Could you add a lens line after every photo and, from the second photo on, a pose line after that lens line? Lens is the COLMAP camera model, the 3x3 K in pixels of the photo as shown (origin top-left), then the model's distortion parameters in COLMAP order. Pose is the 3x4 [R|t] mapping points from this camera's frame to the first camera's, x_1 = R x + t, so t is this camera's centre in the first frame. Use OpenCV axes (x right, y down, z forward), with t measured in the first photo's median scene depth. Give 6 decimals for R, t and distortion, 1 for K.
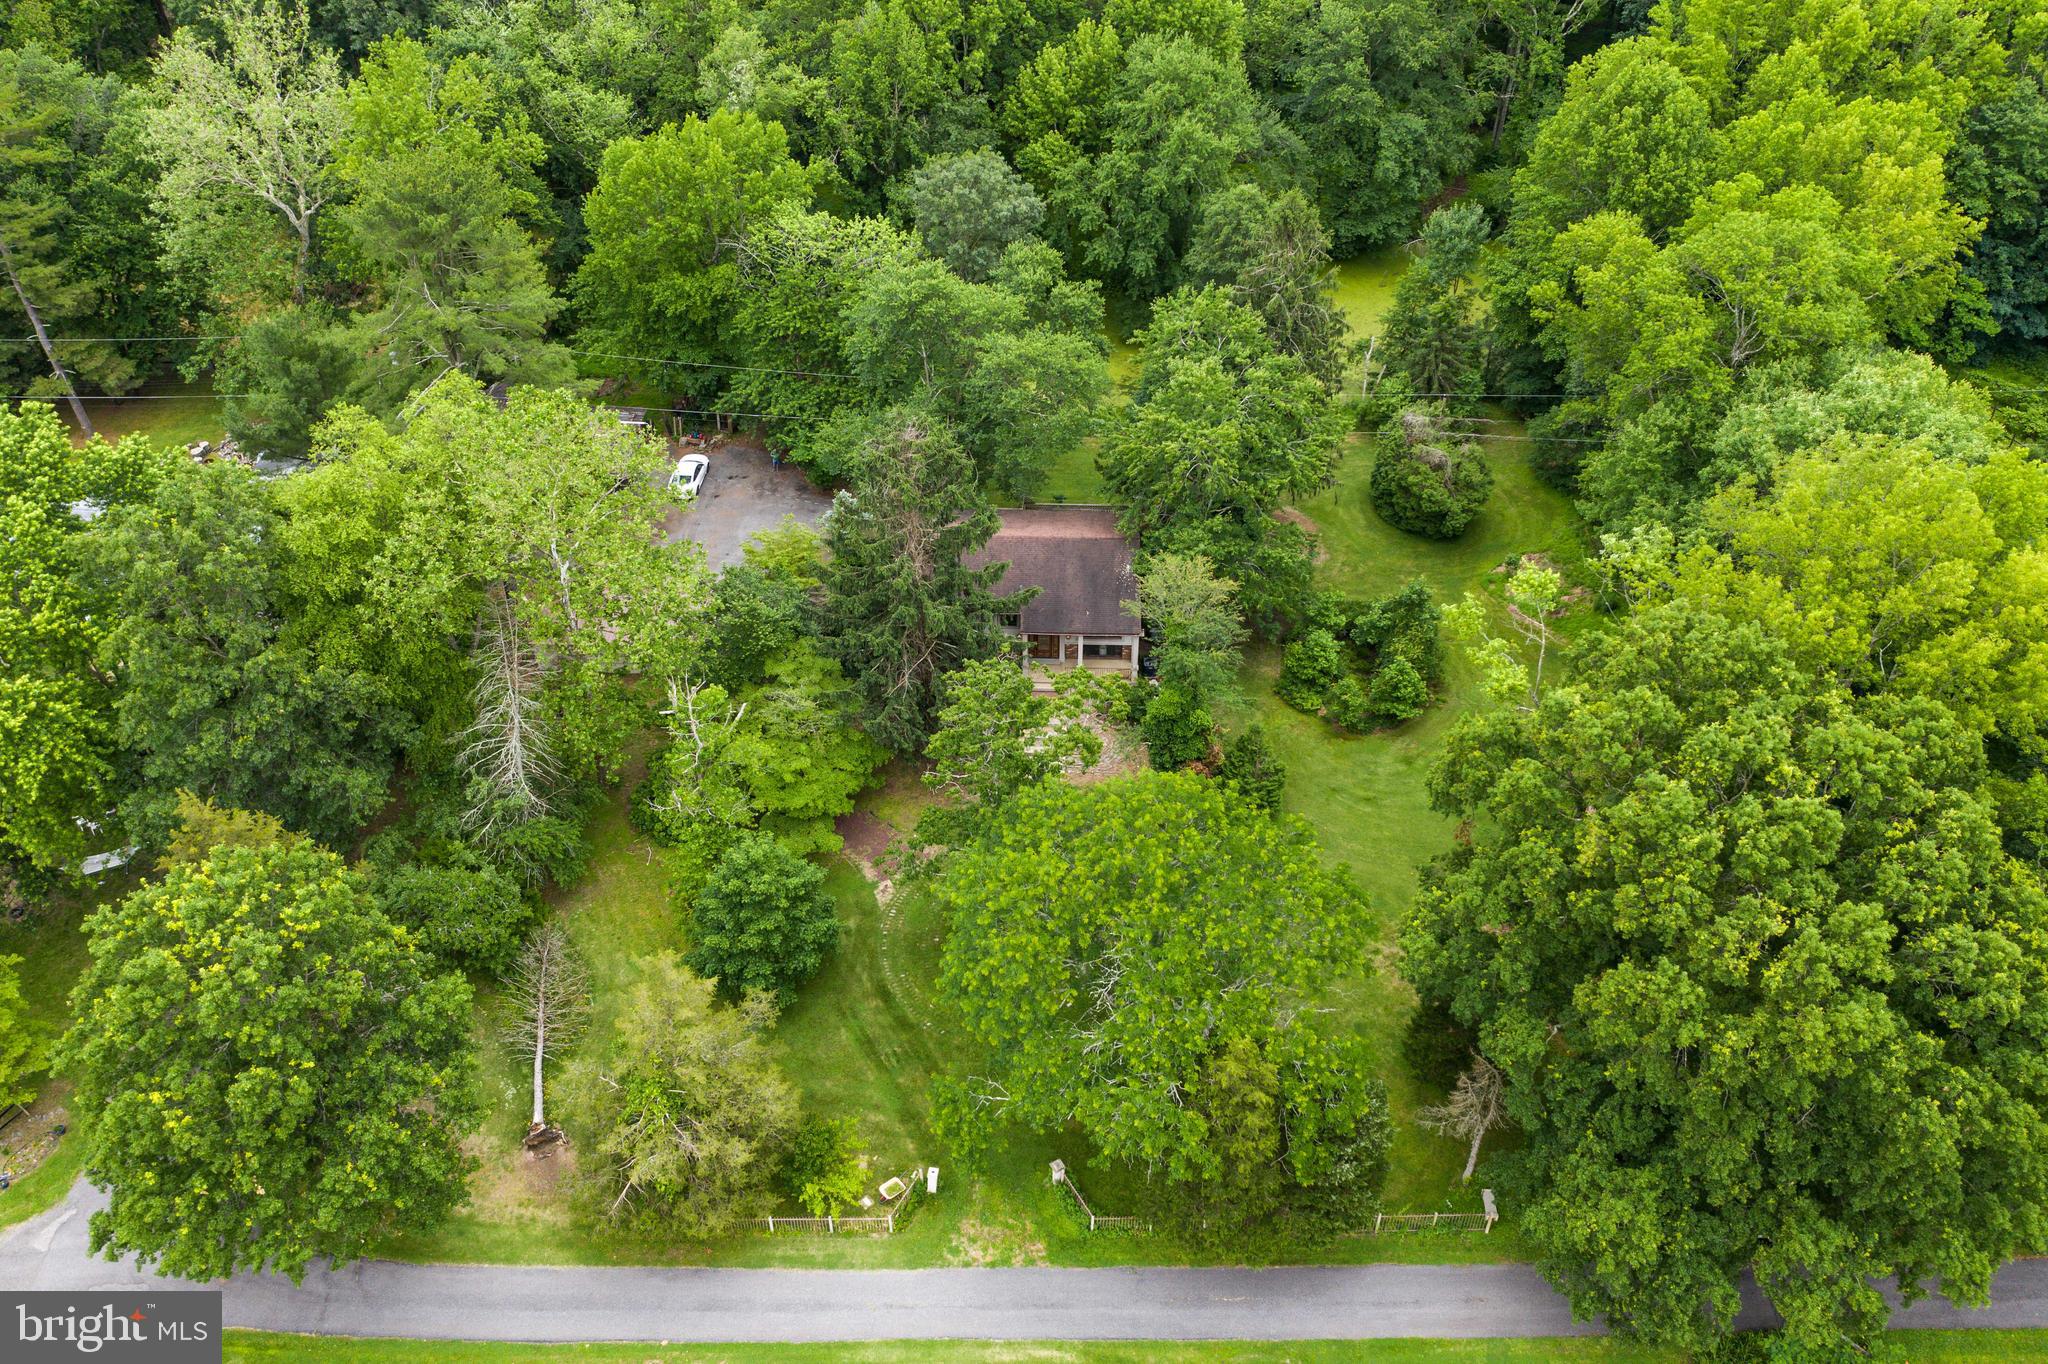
lens RADIAL K [[1747.6, 0, 1024.0], [0, 1747.6, 682.0], [0, 0, 1]] dist [-0.010275, -0.003932]
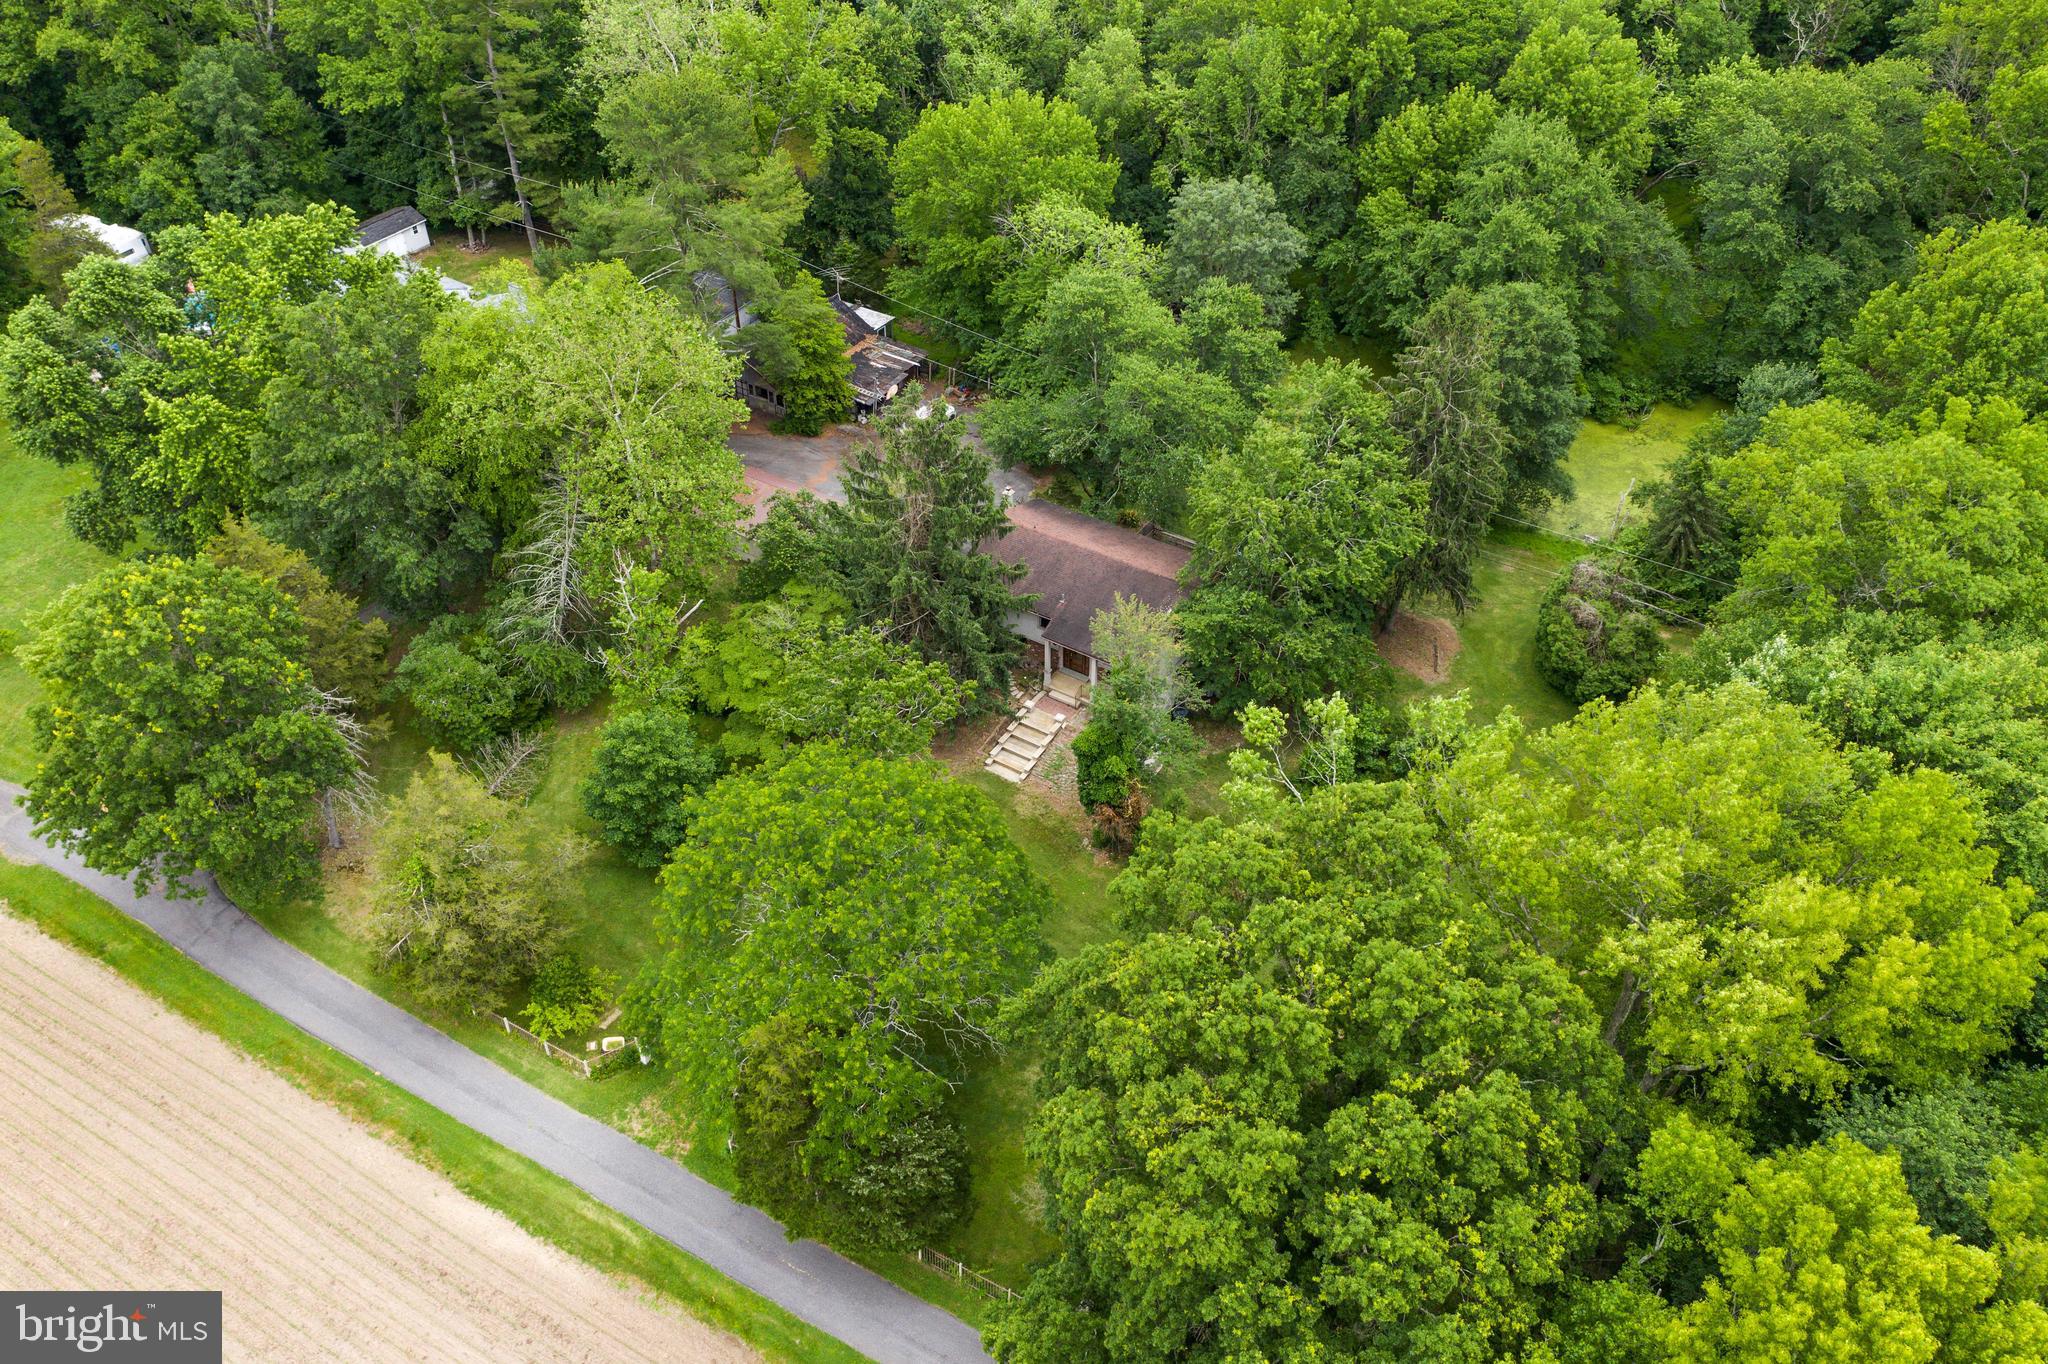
lens RADIAL K [[1747.6, 0, 1024.0], [0, 1747.6, 682.0], [0, 0, 1]] dist [-0.010275, -0.003932]
pose [[0.854133, 0.326017, -0.405178, 0.366864], [-0.327071, 0.942487, 0.068868, -0.062358], [0.404327, 0.073699, 0.911640, 0.053416]]
